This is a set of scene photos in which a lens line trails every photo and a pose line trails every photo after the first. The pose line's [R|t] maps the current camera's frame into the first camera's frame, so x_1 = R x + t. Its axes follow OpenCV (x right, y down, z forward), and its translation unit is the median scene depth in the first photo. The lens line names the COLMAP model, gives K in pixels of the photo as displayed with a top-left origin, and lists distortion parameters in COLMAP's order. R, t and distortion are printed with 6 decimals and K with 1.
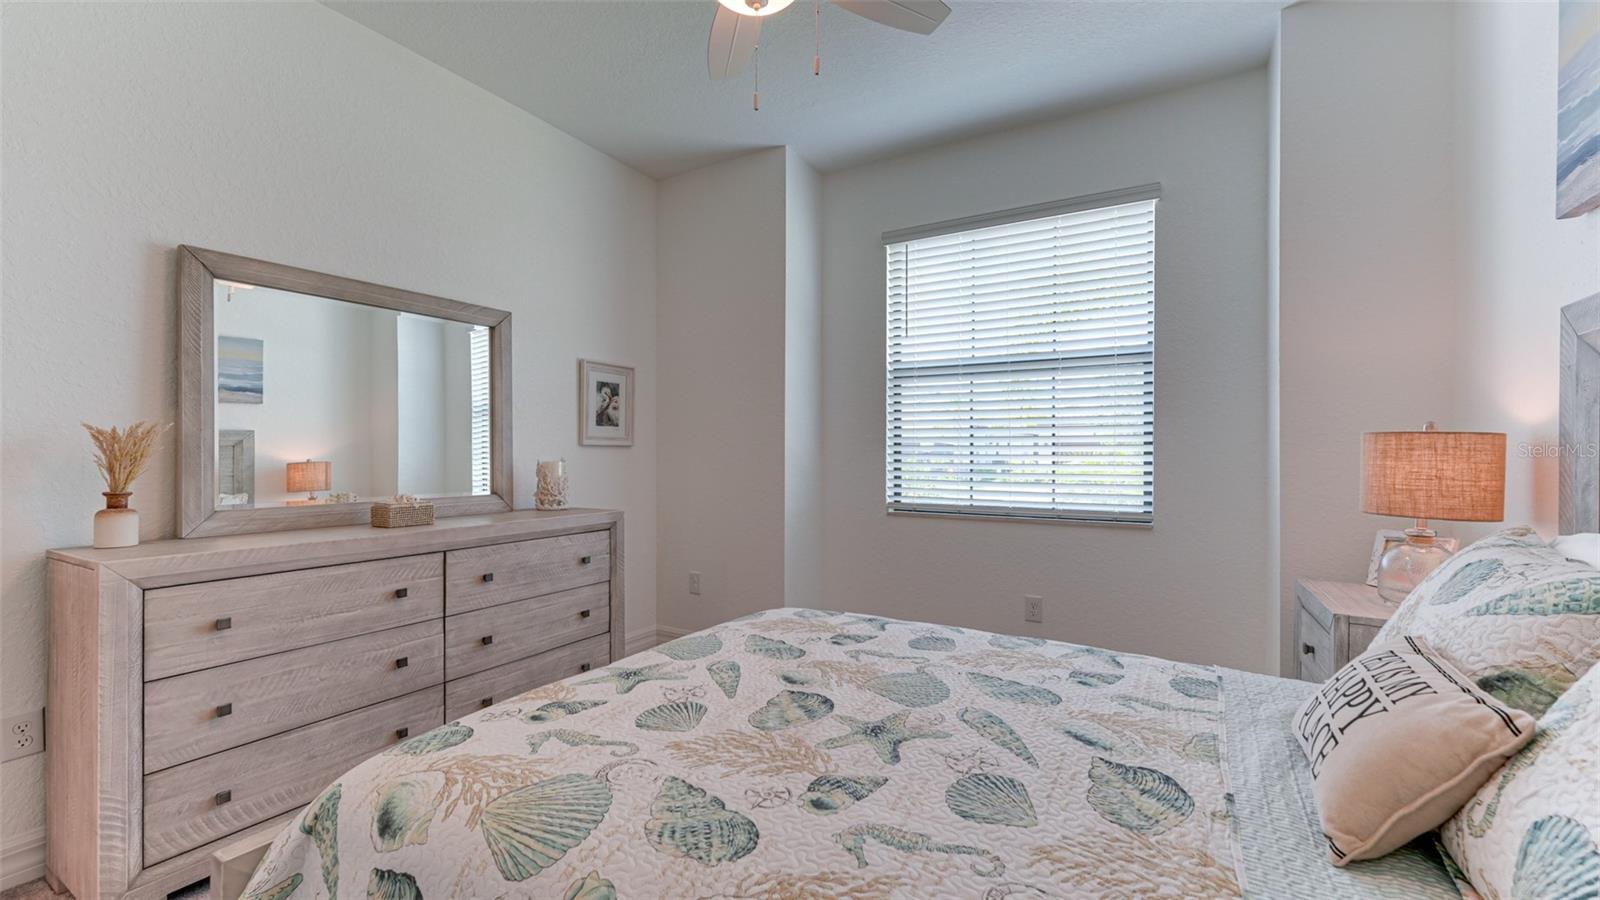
lens RADIAL K [[646.5, 0, 794.0], [0, 646.5, 454.1], [0, 0, 1]] dist [-0.003736, 0.000106]
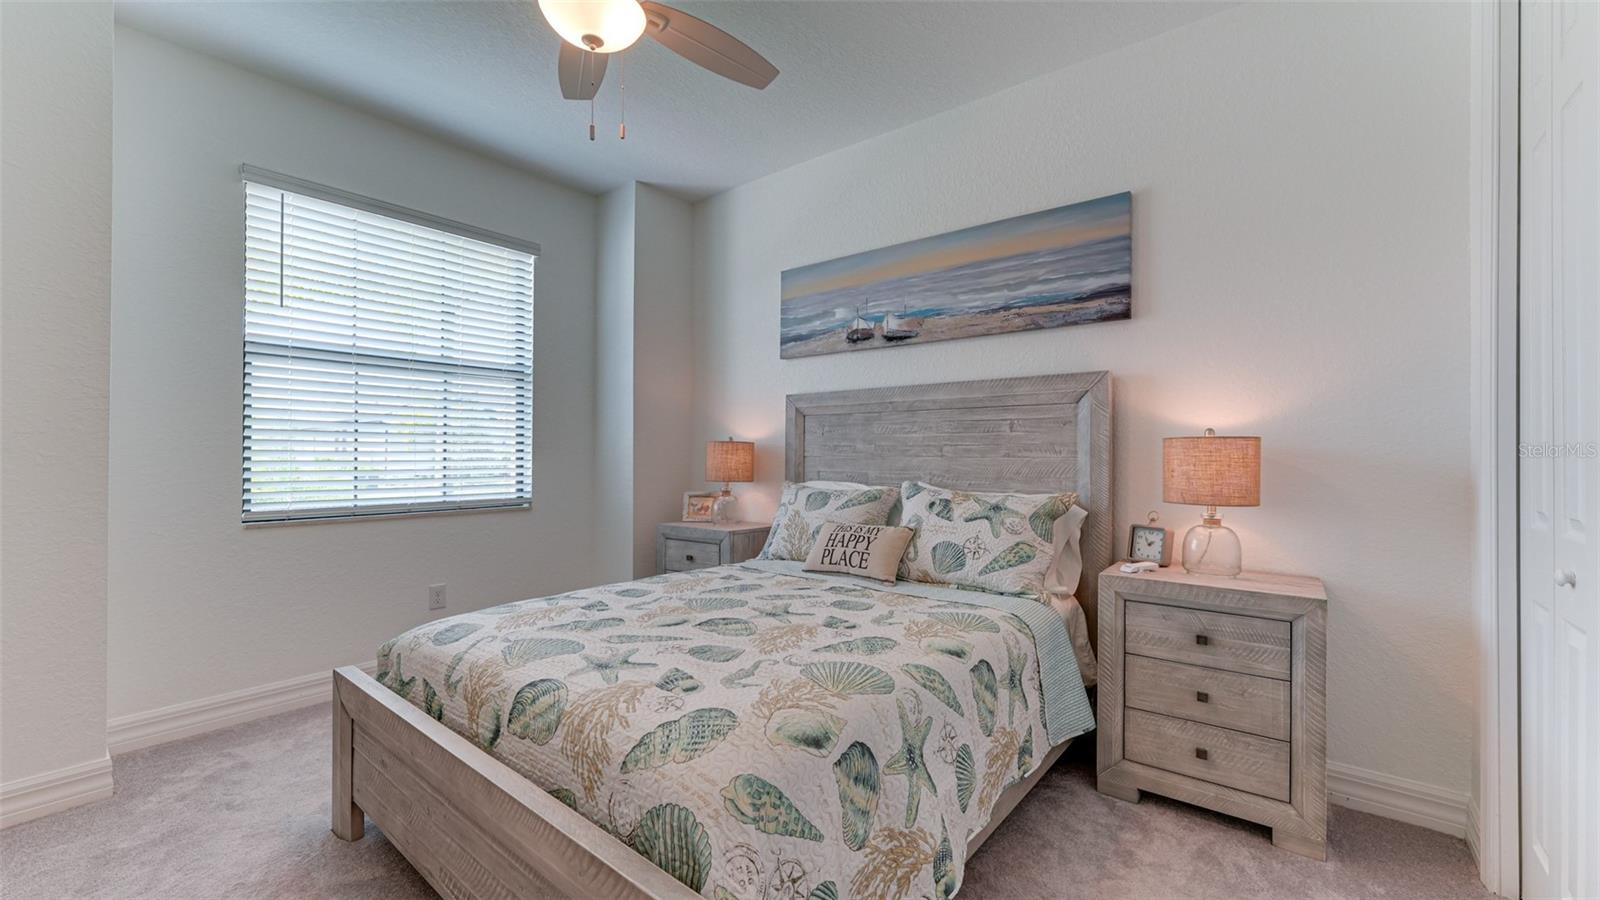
lens RADIAL K [[646.5, 0, 792.0], [0, 646.5, 451.7], [0, 0, 1]] dist [-0.003736, 0.000106]
pose [[0.142576, 0.001802, 0.989782, -1.194204], [-0.003729, 0.999992, -0.001284, 0.000416], [-0.989777, -0.003508, 0.142582, 0.541580]]
